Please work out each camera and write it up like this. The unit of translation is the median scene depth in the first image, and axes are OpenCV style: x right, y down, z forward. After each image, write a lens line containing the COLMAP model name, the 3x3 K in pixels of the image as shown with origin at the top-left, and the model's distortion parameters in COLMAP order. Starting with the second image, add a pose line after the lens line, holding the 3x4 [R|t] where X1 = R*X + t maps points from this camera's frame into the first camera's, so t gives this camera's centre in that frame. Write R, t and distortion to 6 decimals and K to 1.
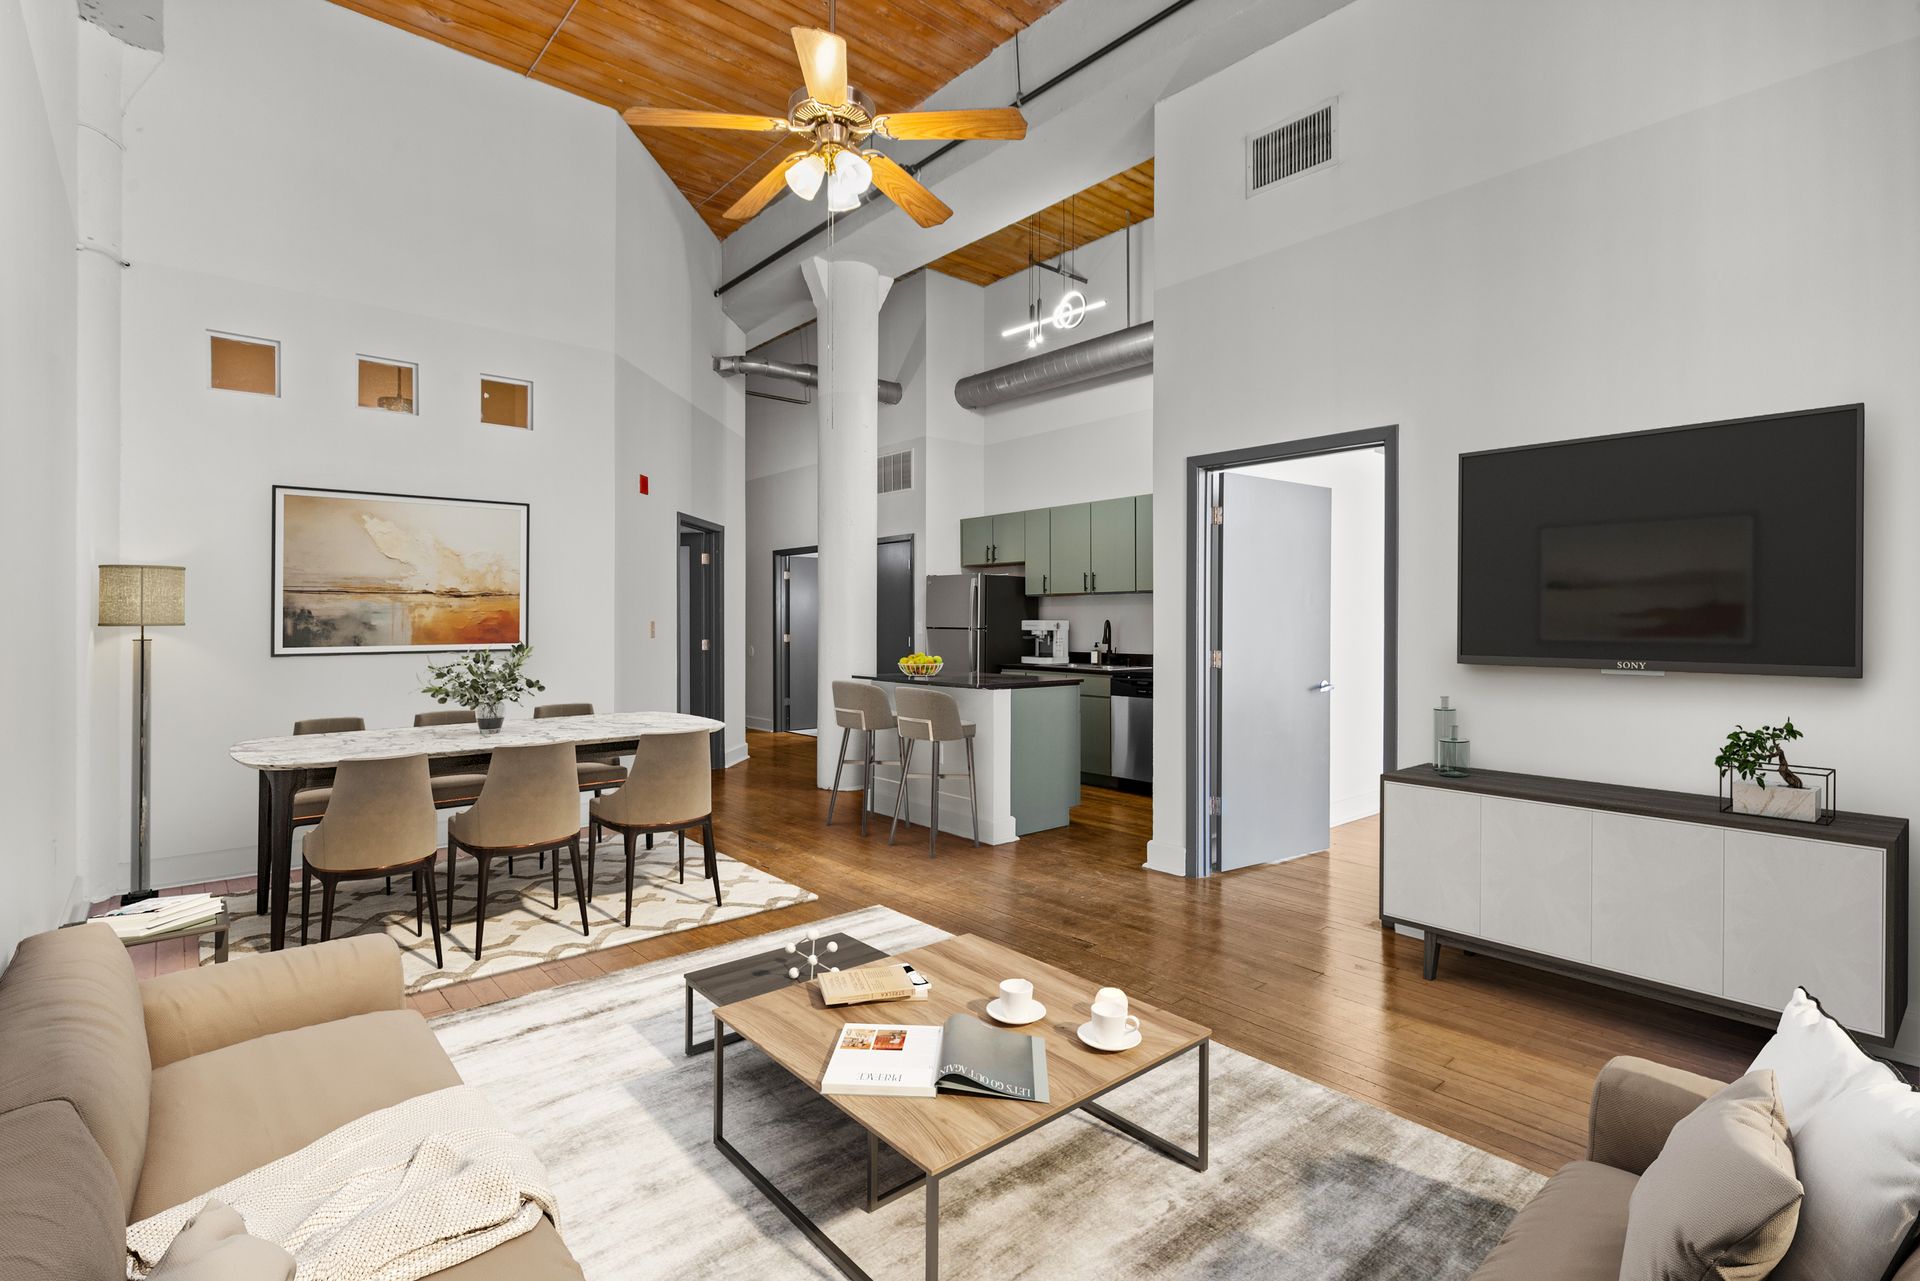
lens RADIAL K [[908.7, 0, 966.0], [0, 908.7, 647.9], [0, 0, 1]] dist [0.006292, -0.004513]
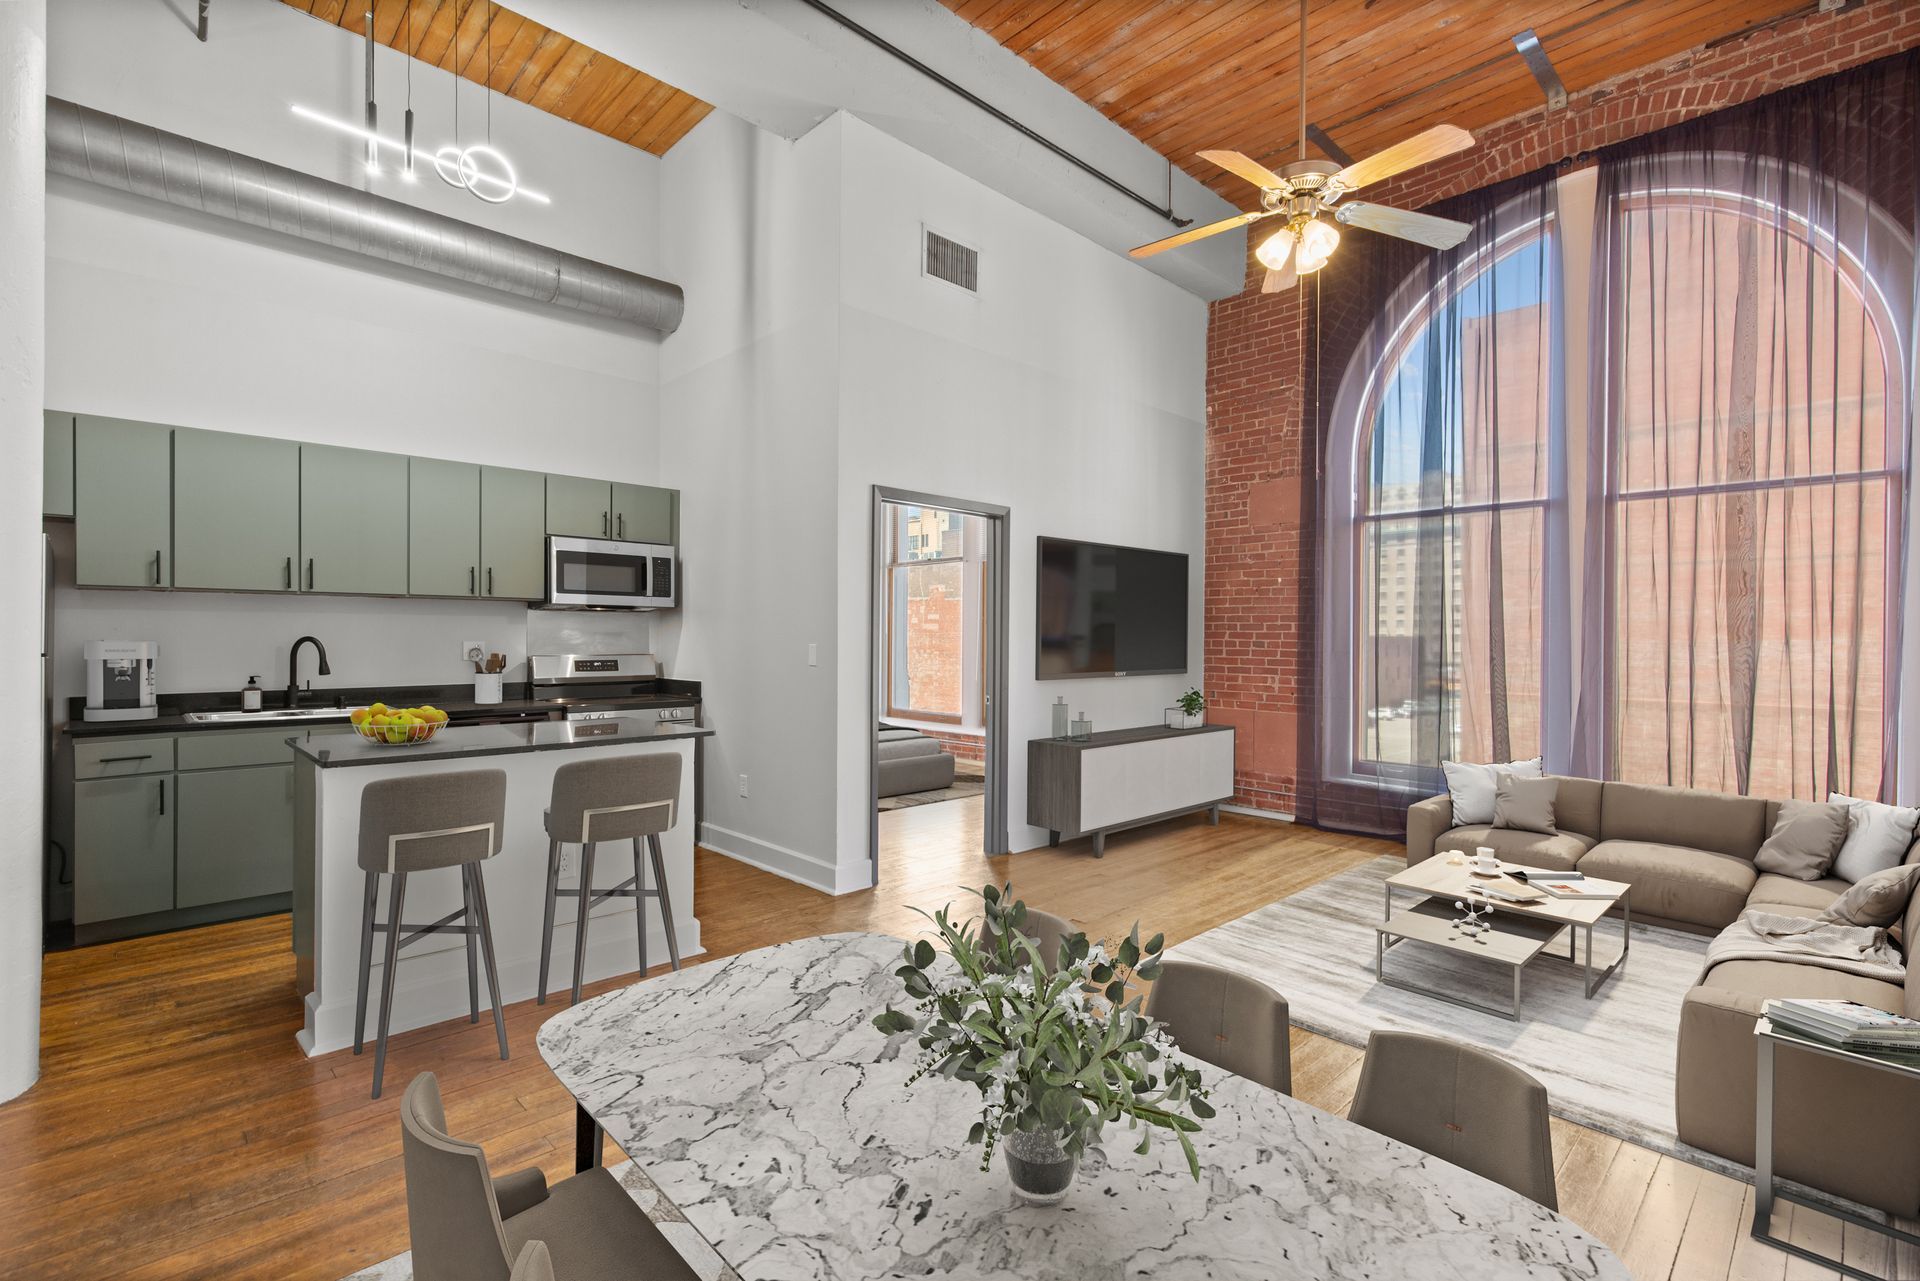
lens RADIAL K [[908.7, 0, 966.0], [0, 908.7, 647.9], [0, 0, 1]] dist [0.006292, -0.004513]
pose [[-0.065744, -0.001866, 0.997835, -0.487485], [0.022052, 0.999751, 0.003322, -0.016321], [-0.997593, 0.022223, -0.065687, 0.598214]]
